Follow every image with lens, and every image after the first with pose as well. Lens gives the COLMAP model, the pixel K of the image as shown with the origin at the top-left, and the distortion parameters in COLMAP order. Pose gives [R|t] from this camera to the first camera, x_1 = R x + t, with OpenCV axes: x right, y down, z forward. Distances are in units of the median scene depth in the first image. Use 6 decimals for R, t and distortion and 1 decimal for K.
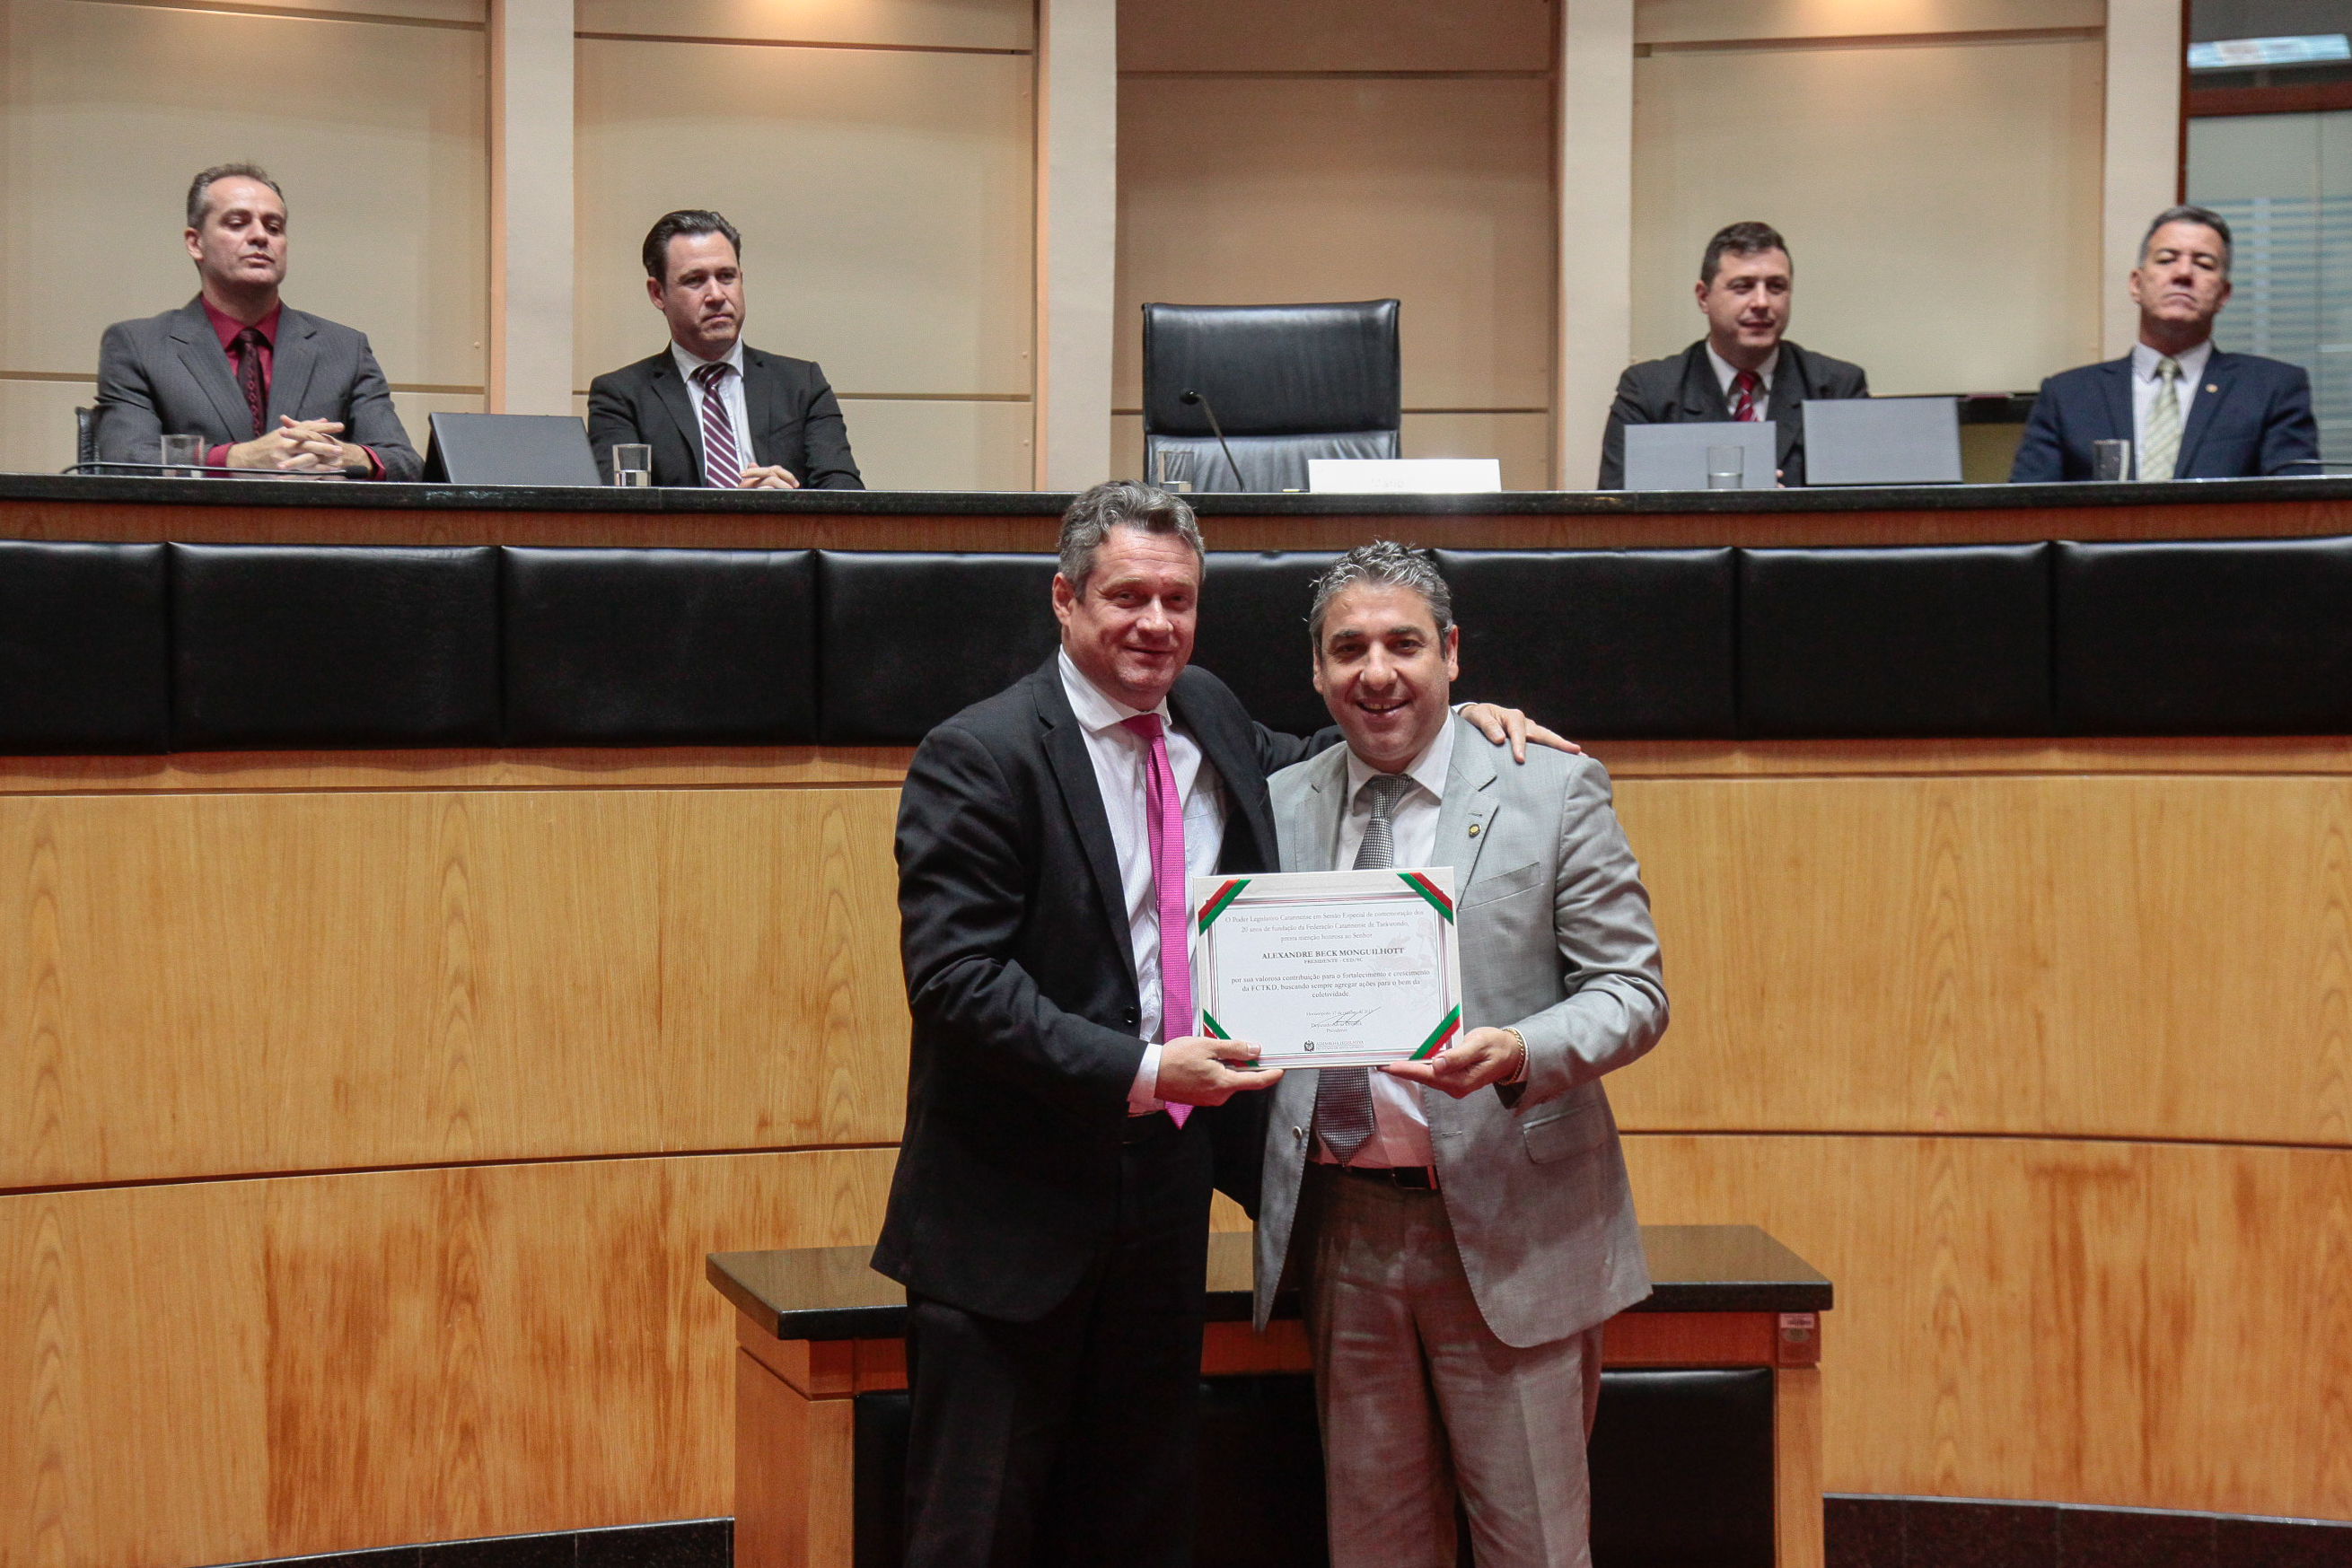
lens RADIAL K [[3378.5, 0, 1142.5], [0, 3378.5, 721.9], [0, 0, 1]] dist [0.023247, 0.082136]
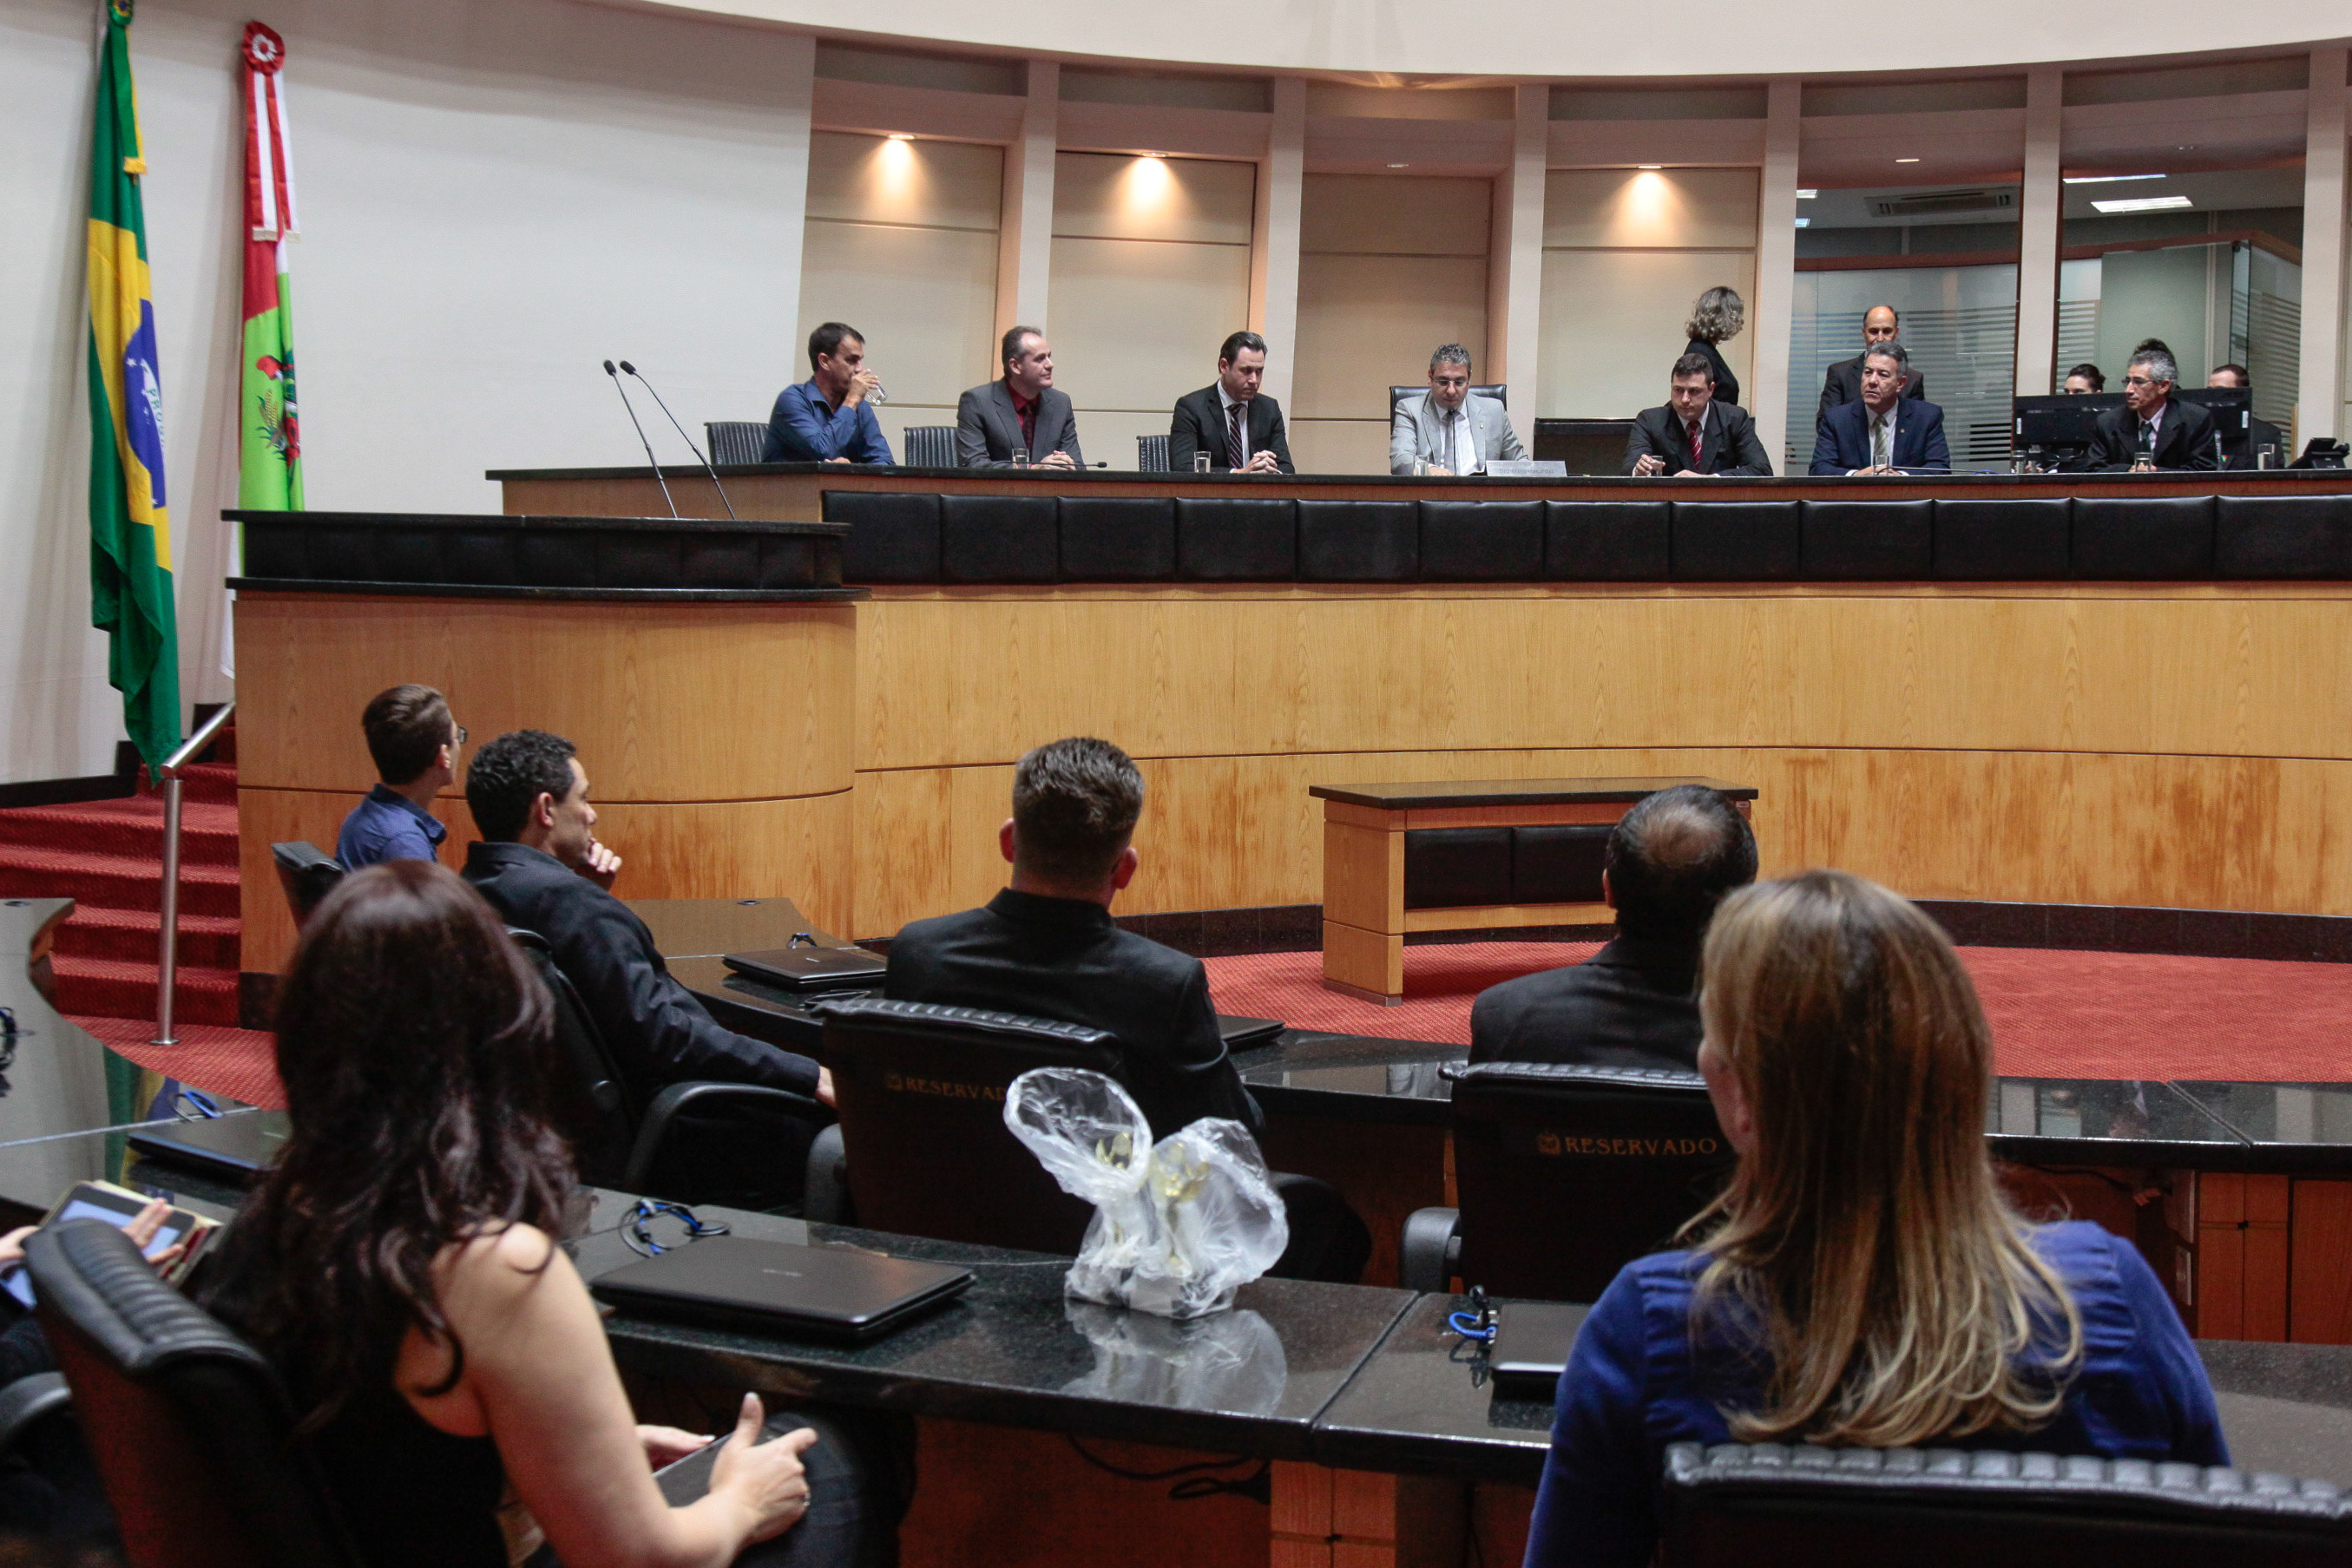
lens RADIAL K [[3446.9, 0, 1218.3], [0, 3446.9, 783.6], [0, 0, 1]] dist [0.123649, 0.081526]
pose [[0.984456, -0.004298, 0.175580, -0.578625], [-0.007133, 0.997897, 0.064420, -0.008055], [-0.175488, -0.064671, 0.982355, -1.375532]]
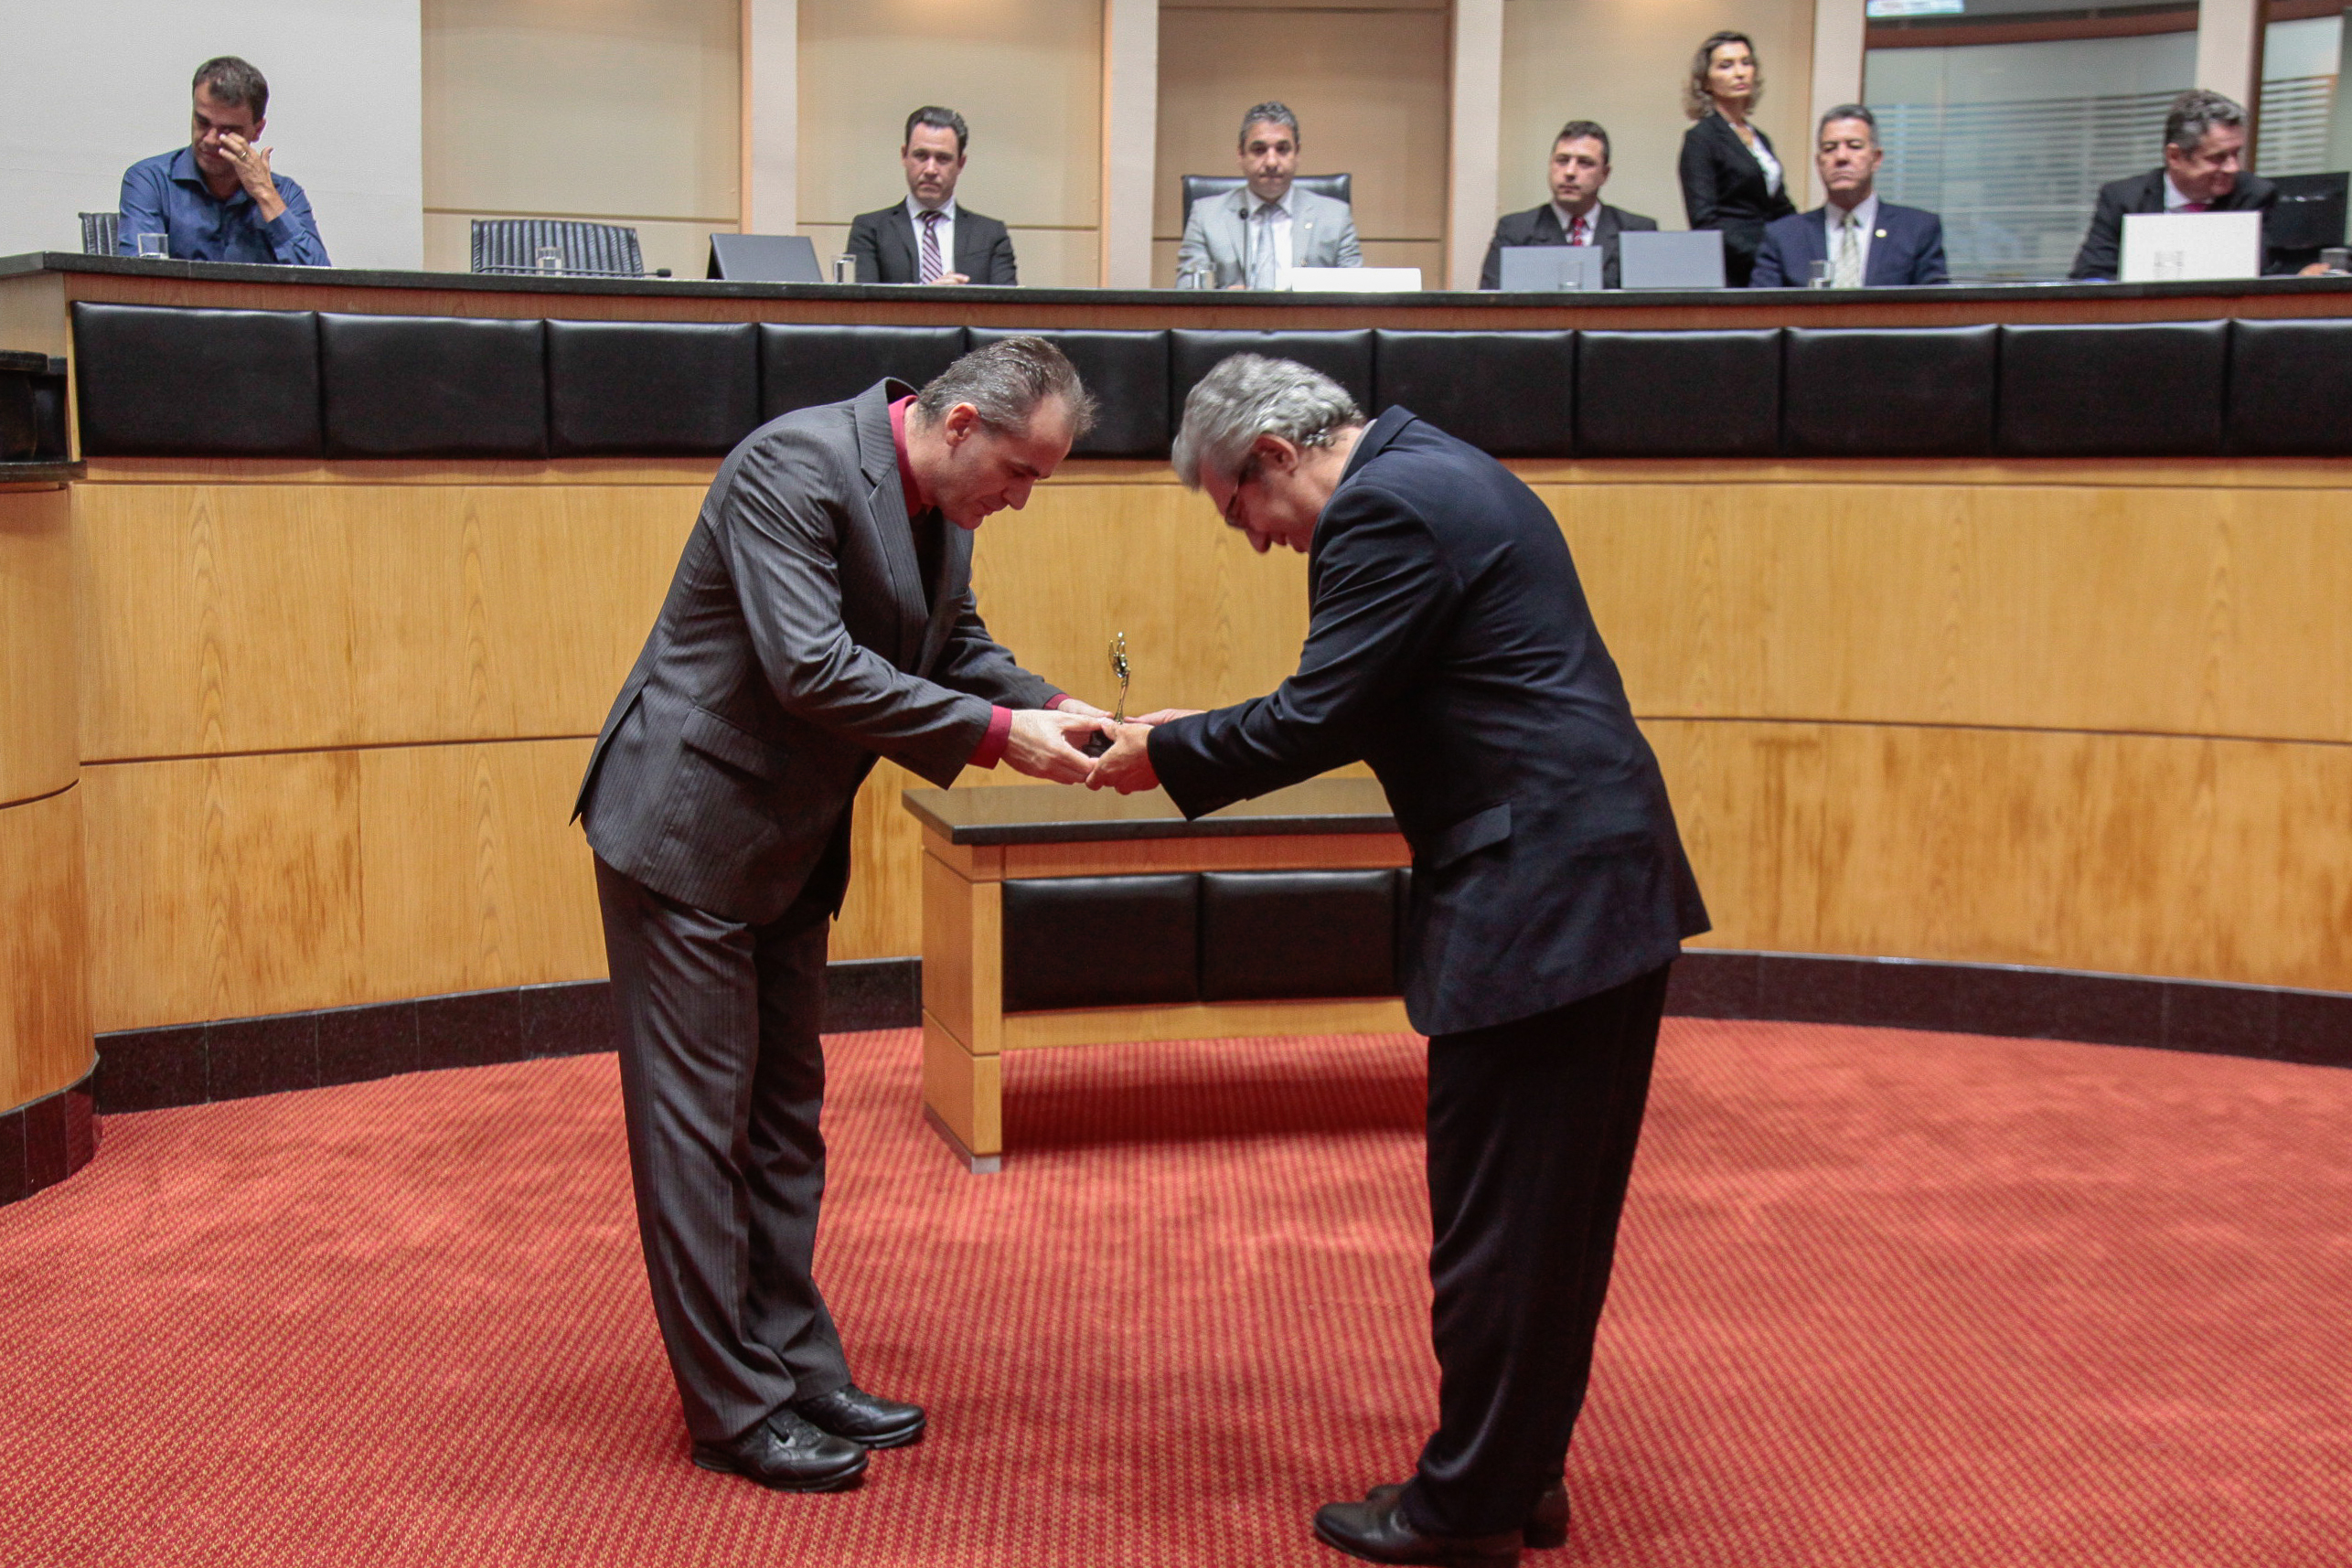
lens RADIAL K [[2785.8, 0, 1169.7], [0, 2785.8, 859.4], [0, 0, 1]] dist [0.009059, 0.092736]
pose [[0.999813, 0.004877, 0.018721, -0.028428], [-0.007535, 0.989454, 0.144654, 0.003505], [-0.017818, -0.144768, 0.989305, -0.264889]]
